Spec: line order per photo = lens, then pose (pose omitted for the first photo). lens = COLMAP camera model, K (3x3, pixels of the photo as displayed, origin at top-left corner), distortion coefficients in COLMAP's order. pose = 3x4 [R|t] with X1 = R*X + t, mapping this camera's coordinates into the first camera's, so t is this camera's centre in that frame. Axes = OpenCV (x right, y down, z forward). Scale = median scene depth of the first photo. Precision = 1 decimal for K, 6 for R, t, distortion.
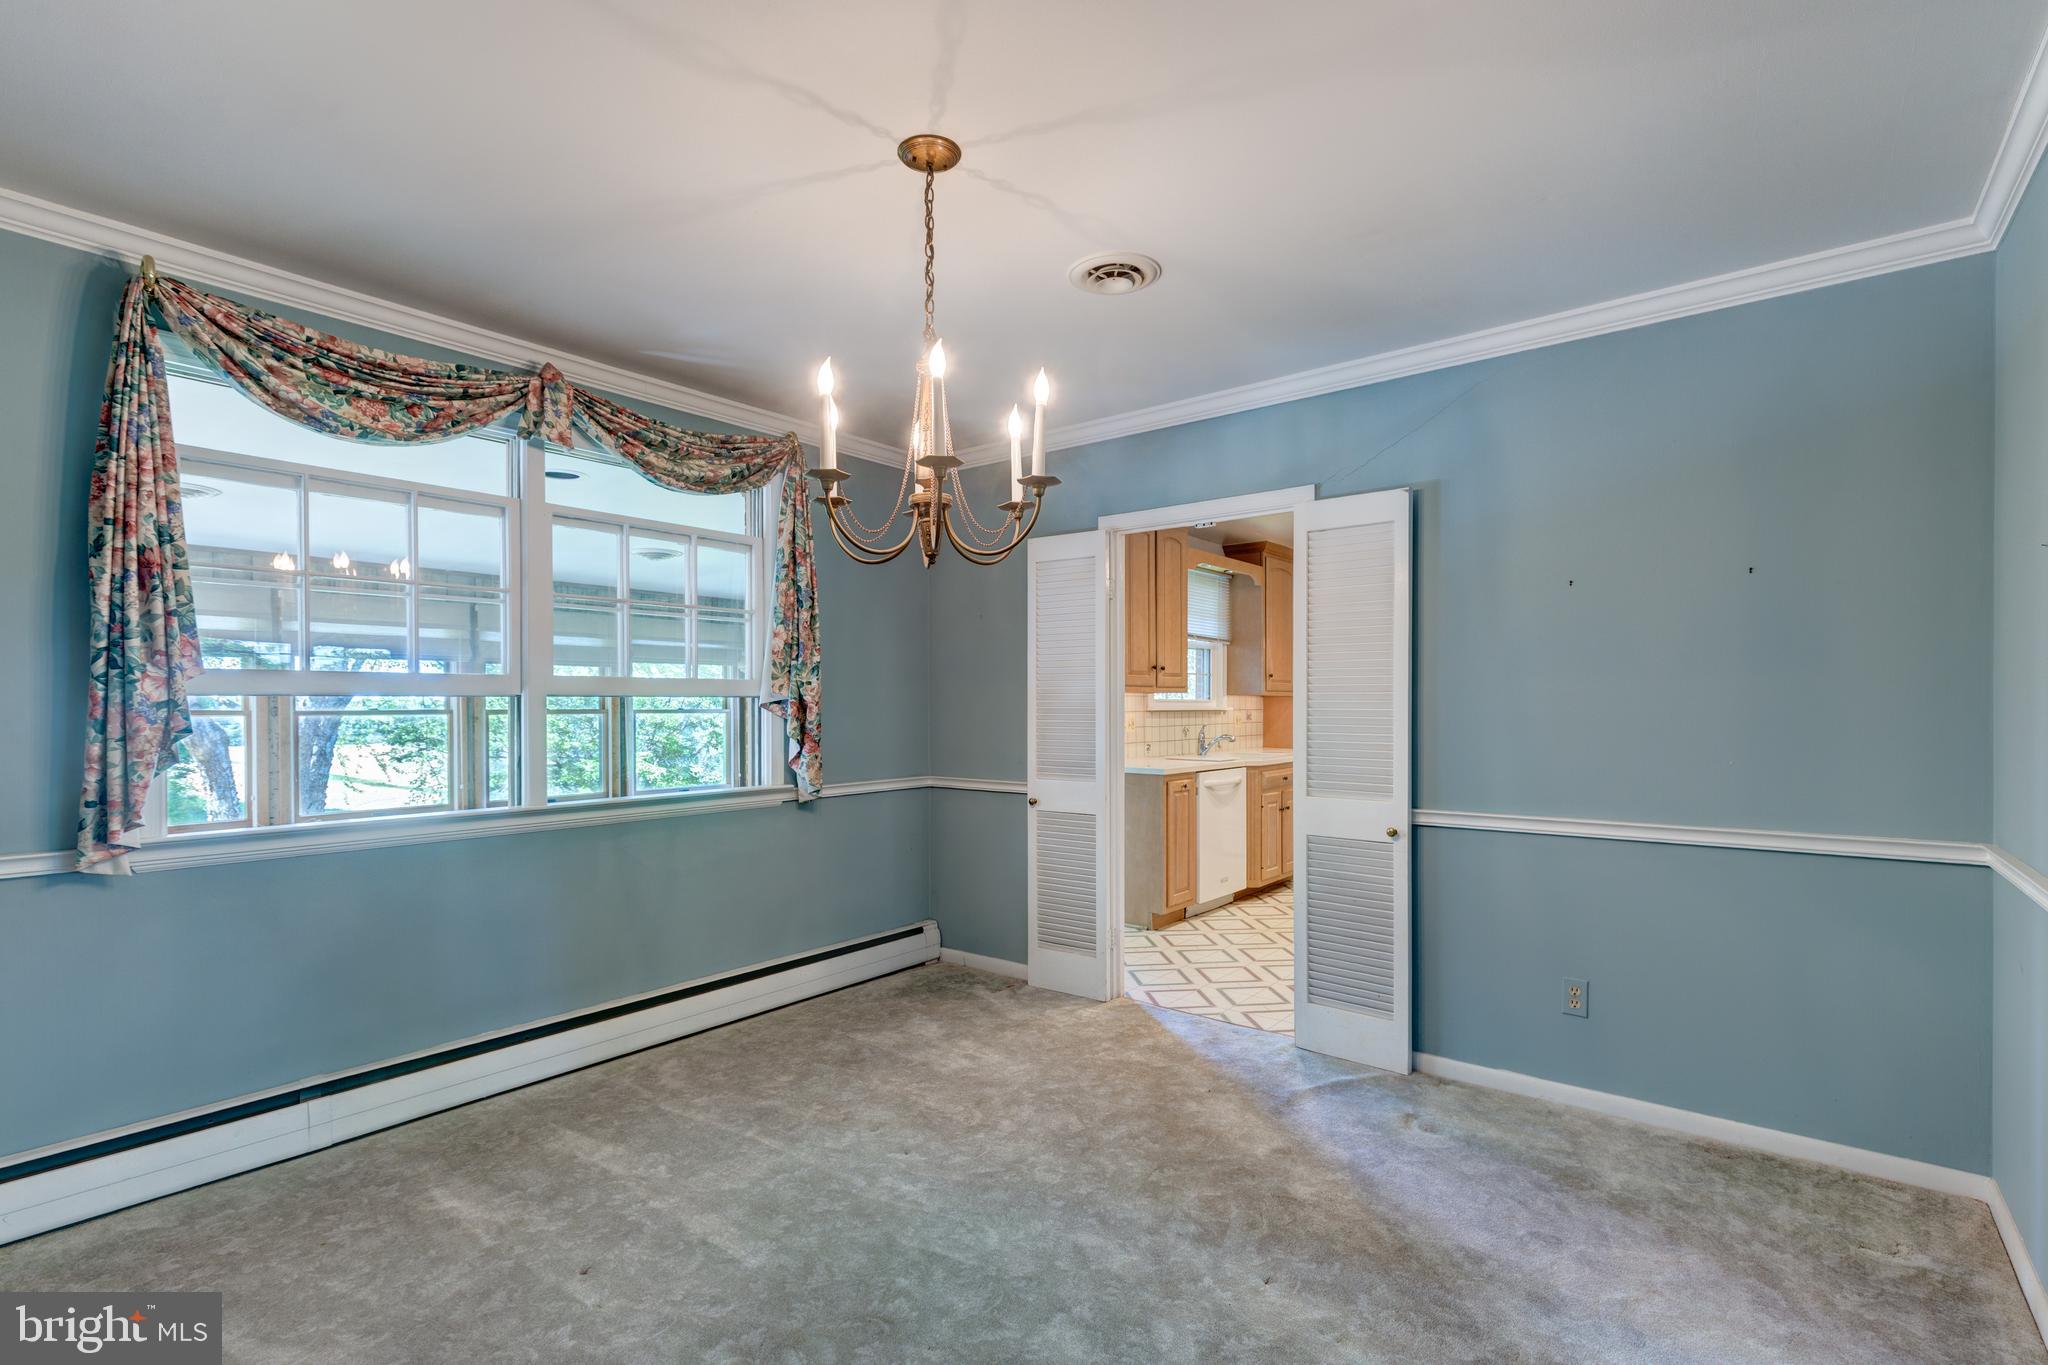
lens RADIAL K [[931.5, 0, 1030.2], [0, 931.5, 688.0], [0, 0, 1]] dist [0.004053, 0.000157]
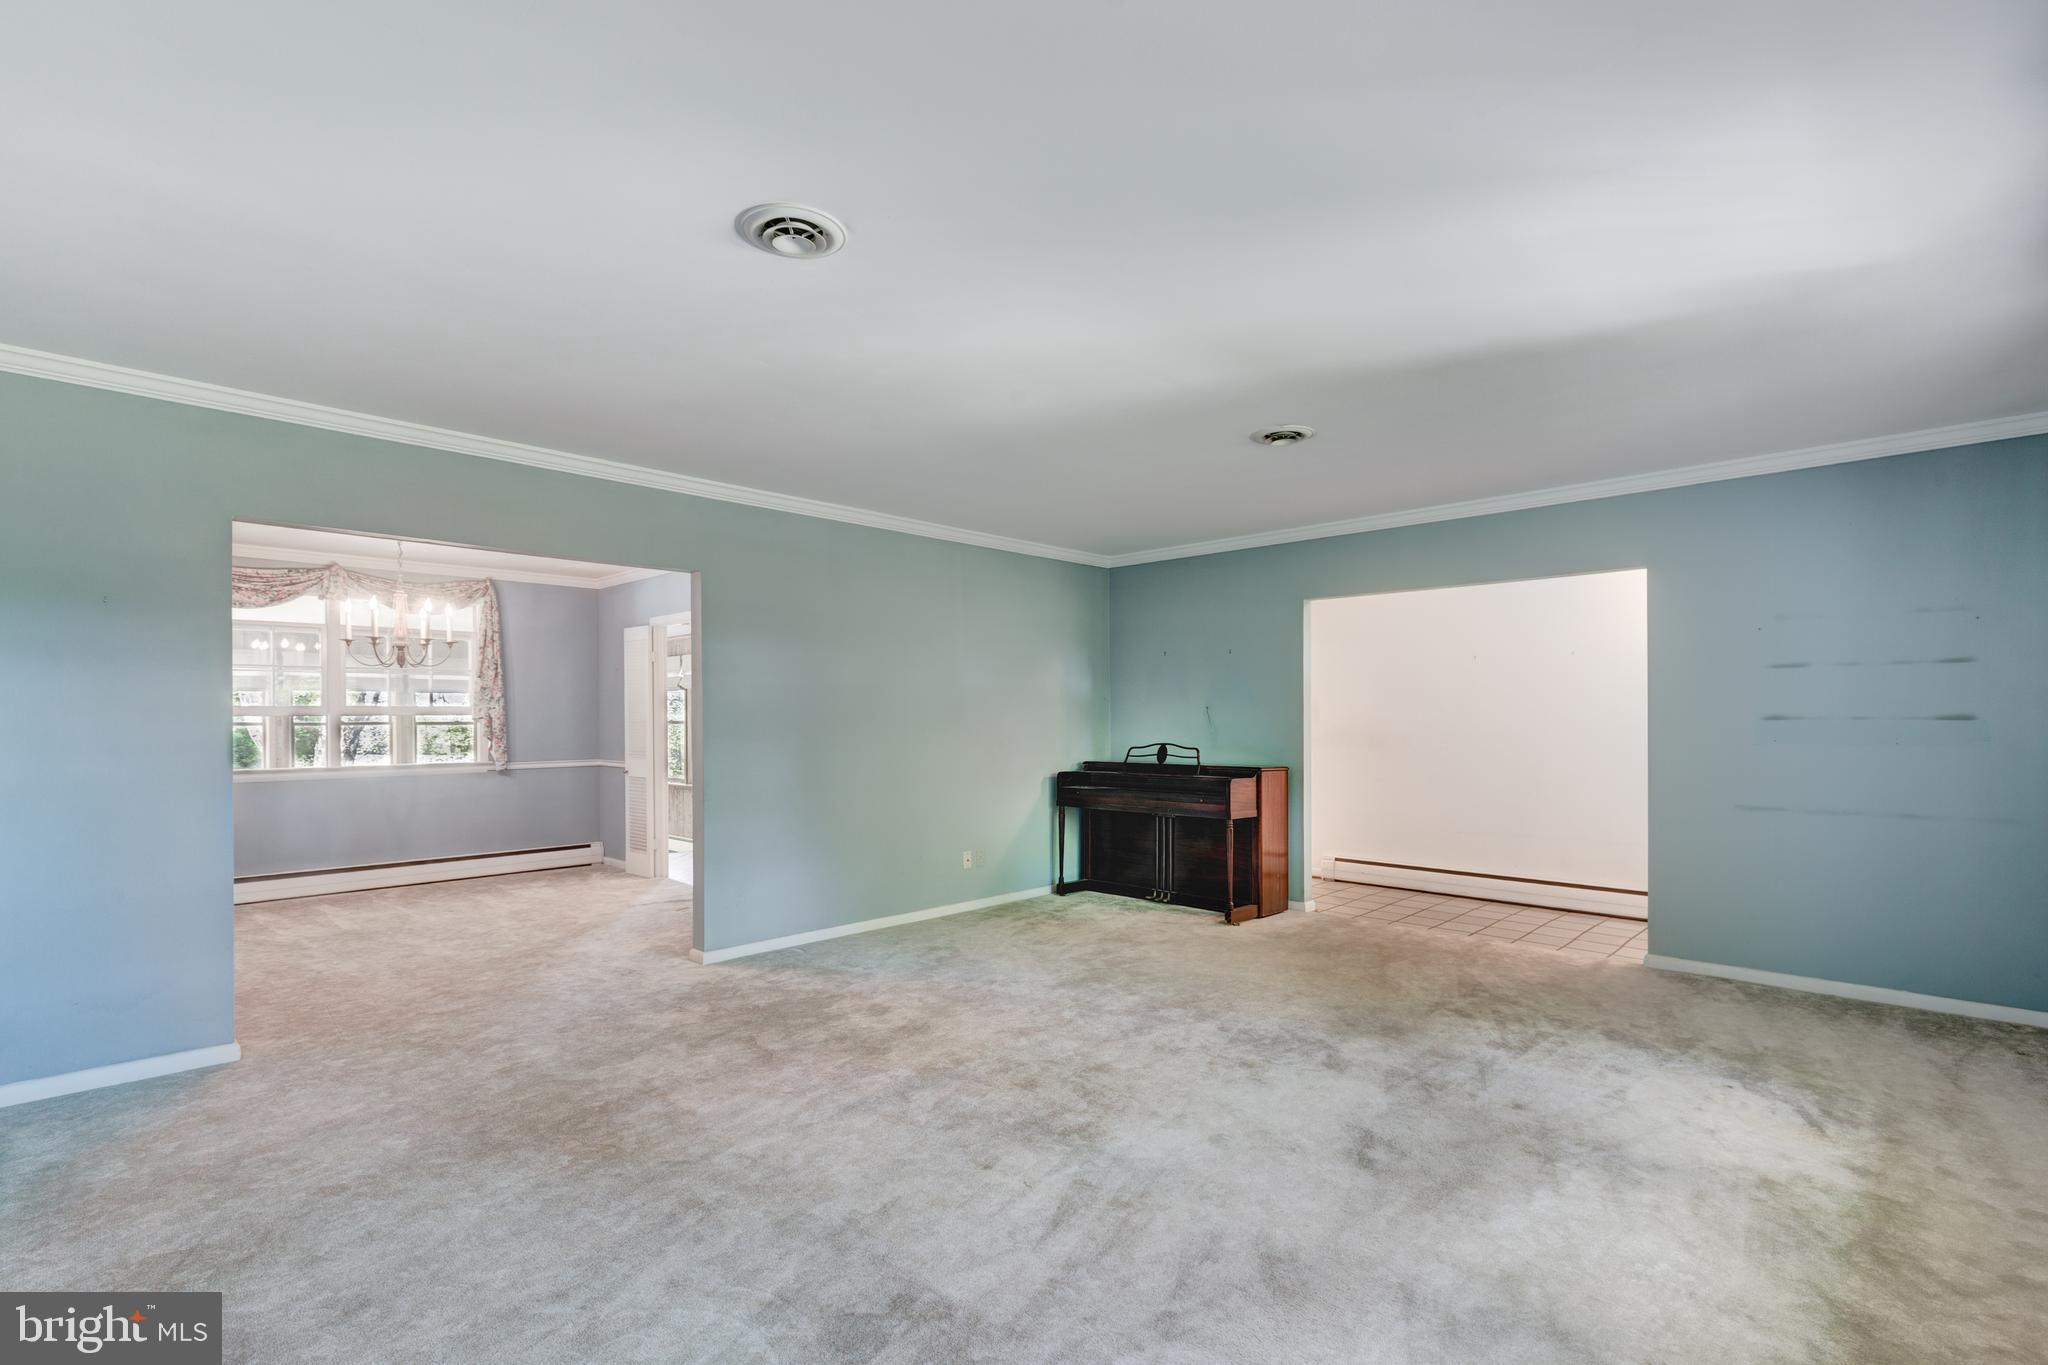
lens RADIAL K [[931.5, 0, 1018.1], [0, 931.5, 699.6], [0, 0, 1]] dist [0.004053, 0.000157]
pose [[0.994208, -0.004801, -0.107370, 1.044661], [0.005073, 0.999985, 0.002257, -0.021561], [0.107358, -0.002789, 0.994217, -0.798851]]
